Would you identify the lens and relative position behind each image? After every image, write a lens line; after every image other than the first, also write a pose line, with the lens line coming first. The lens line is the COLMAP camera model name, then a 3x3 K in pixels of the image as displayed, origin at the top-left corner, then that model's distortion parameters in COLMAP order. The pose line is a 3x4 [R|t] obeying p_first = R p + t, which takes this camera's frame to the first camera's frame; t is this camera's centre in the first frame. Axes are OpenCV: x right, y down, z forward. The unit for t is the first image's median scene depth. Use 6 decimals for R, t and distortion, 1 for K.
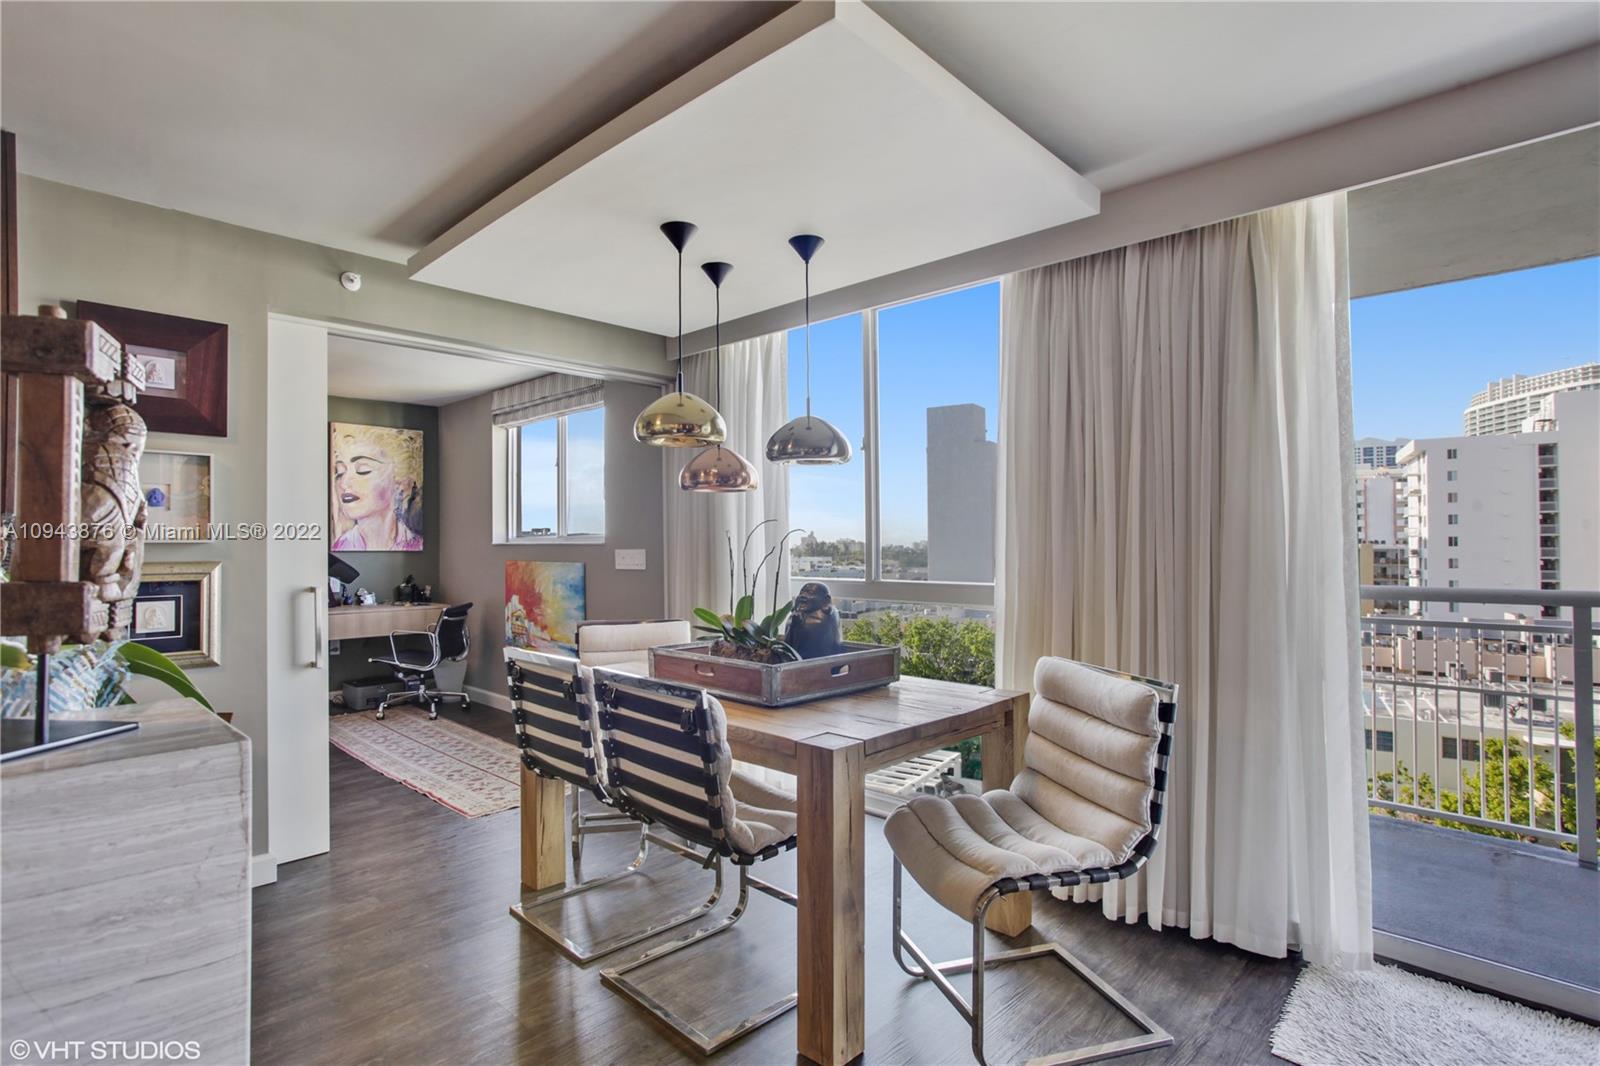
lens RADIAL K [[767.8, 0, 802.4], [0, 767.8, 556.3], [0, 0, 1]] dist [-0.000449, -0.000093]
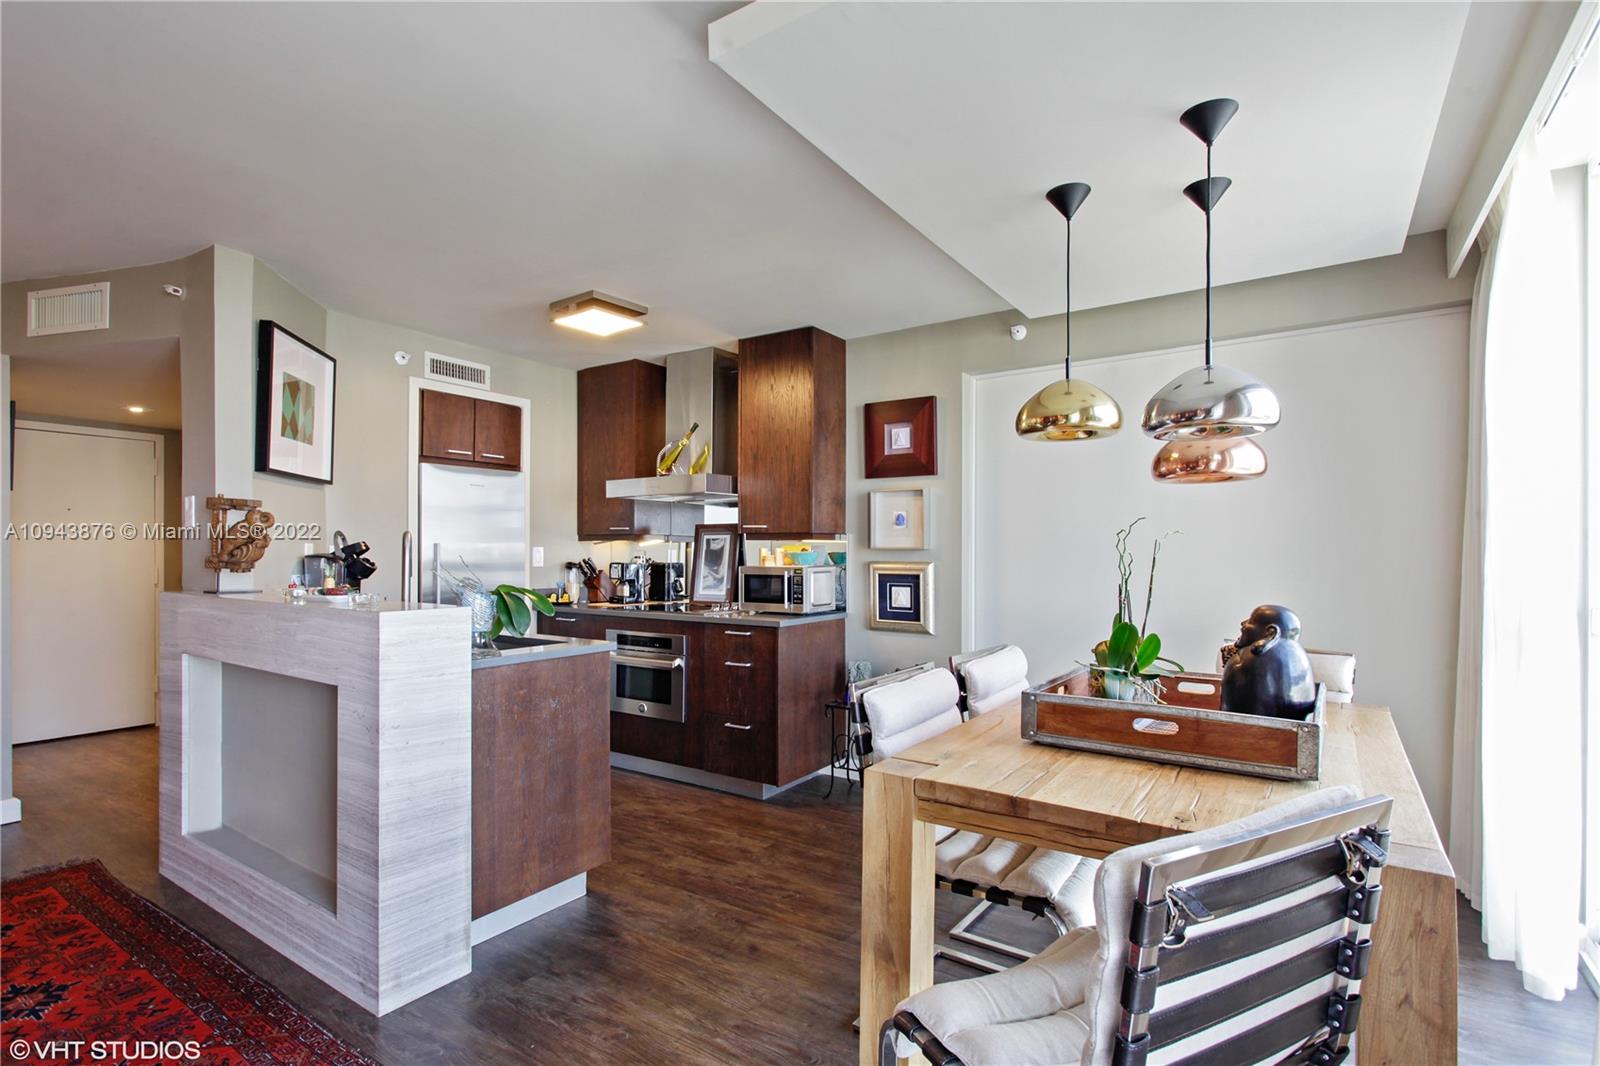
lens RADIAL K [[767.8, 0, 802.4], [0, 767.8, 556.3], [0, 0, 1]] dist [-0.000449, -0.000093]
pose [[0.155943, 0.014182, -0.987664, 0.632040], [-0.023859, 0.999659, 0.010588, -0.014274], [0.987478, 0.021914, 0.156228, 0.549762]]
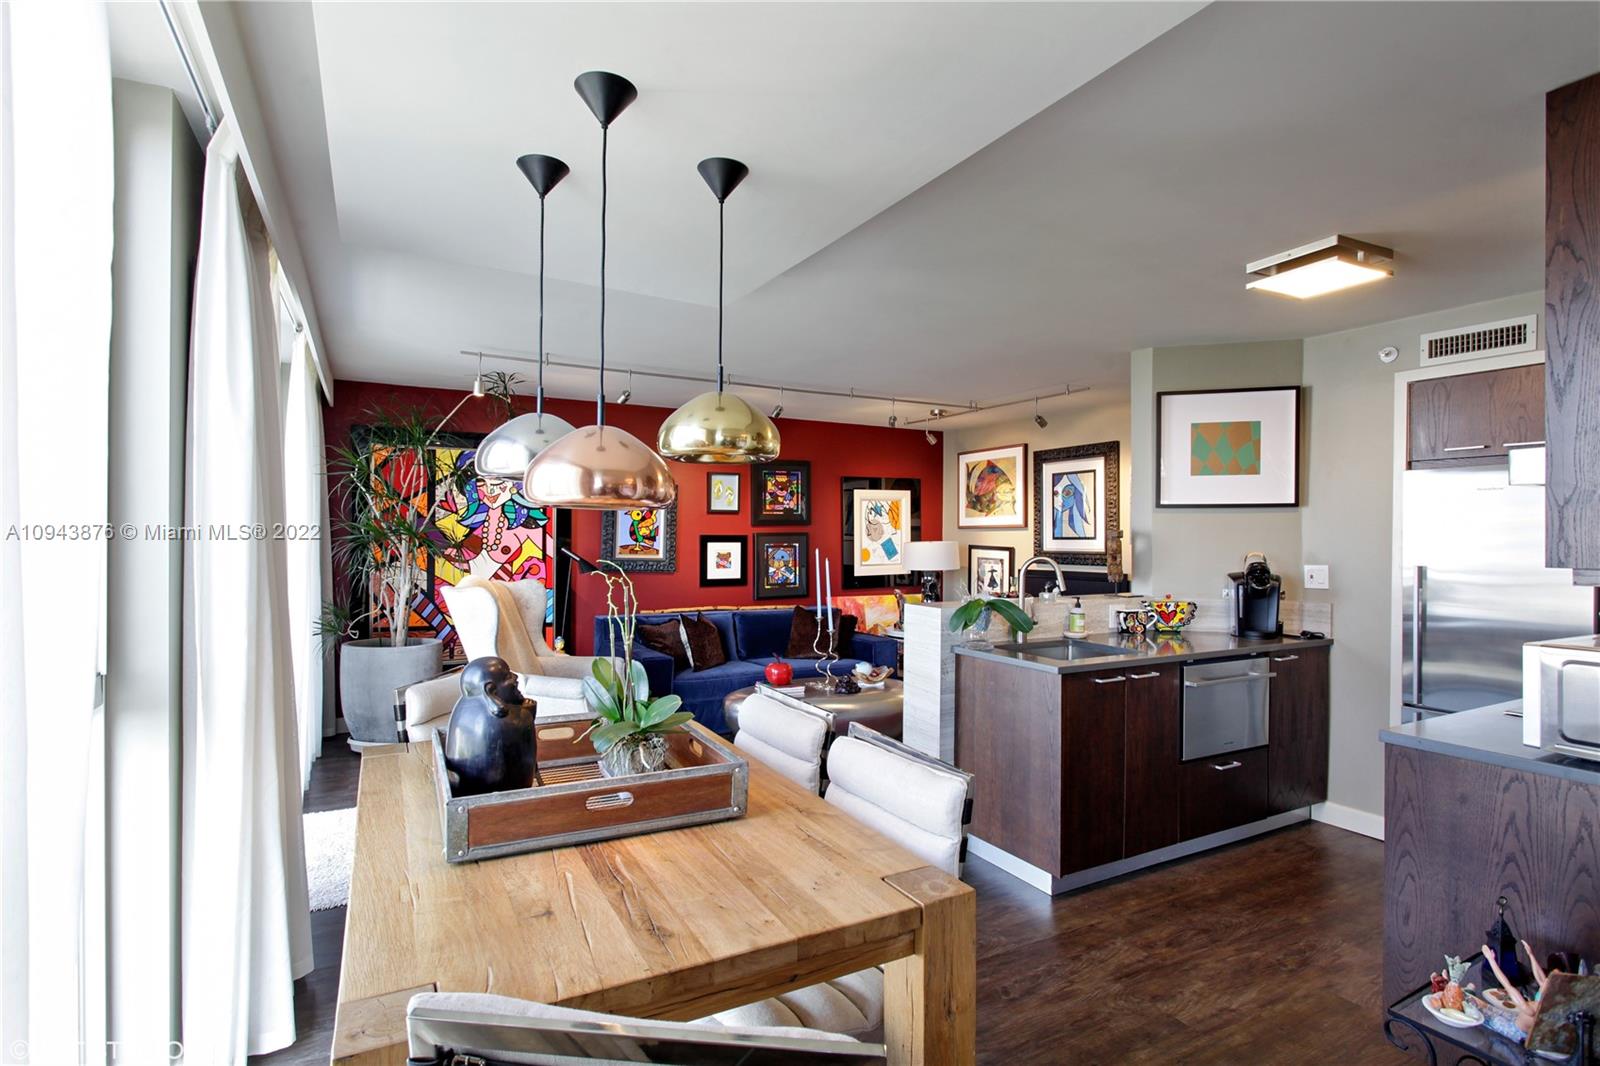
lens RADIAL K [[802.2, 0, 797.7], [0, 802.2, 546.6], [0, 0, 1]] dist [-0.000830, -0.000705]
pose [[-0.951038, -0.005224, 0.309030, -0.446012], [0.004763, 0.999491, 0.031555, -0.085886], [-0.309038, 0.031482, -0.950529, 1.640398]]
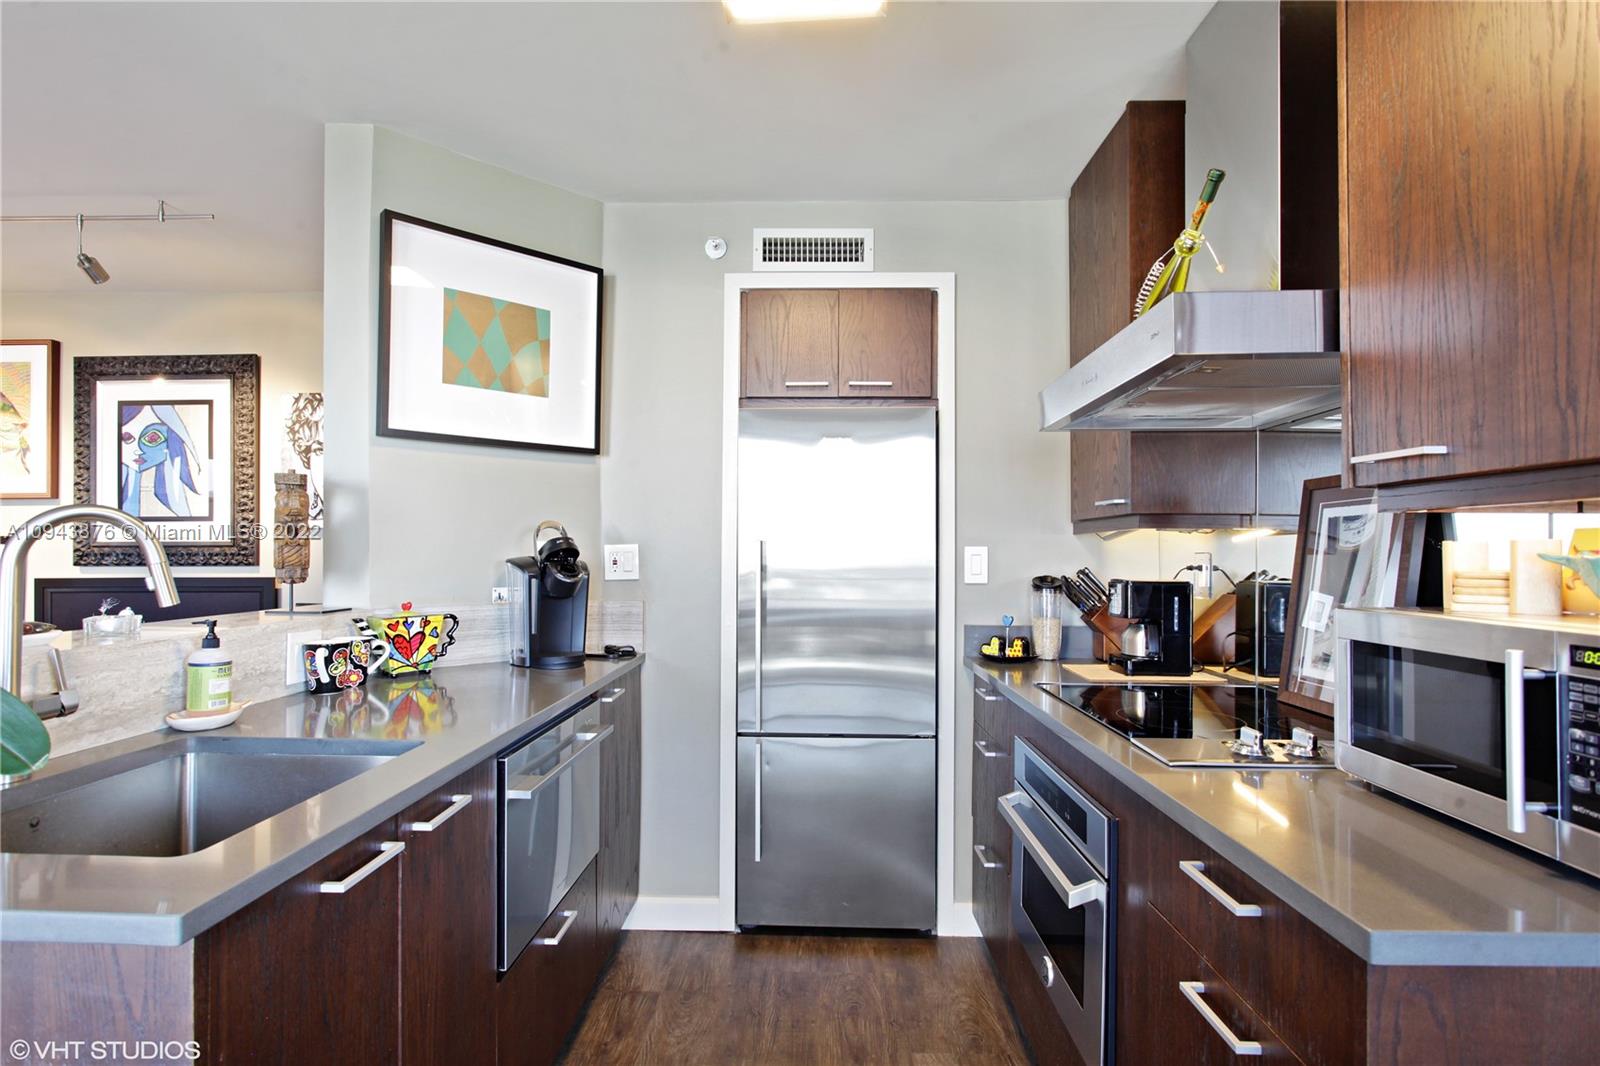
lens RADIAL K [[785.9, 0, 800.0], [0, 785.9, 533.0], [0, 0, 1]] dist [-0.022392, 0.011658]
pose [[-0.751493, -0.012733, -0.659618, -0.429106], [-0.011100, 0.999916, -0.006657, -0.009809], [0.659648, 0.002319, -0.751572, 0.800365]]
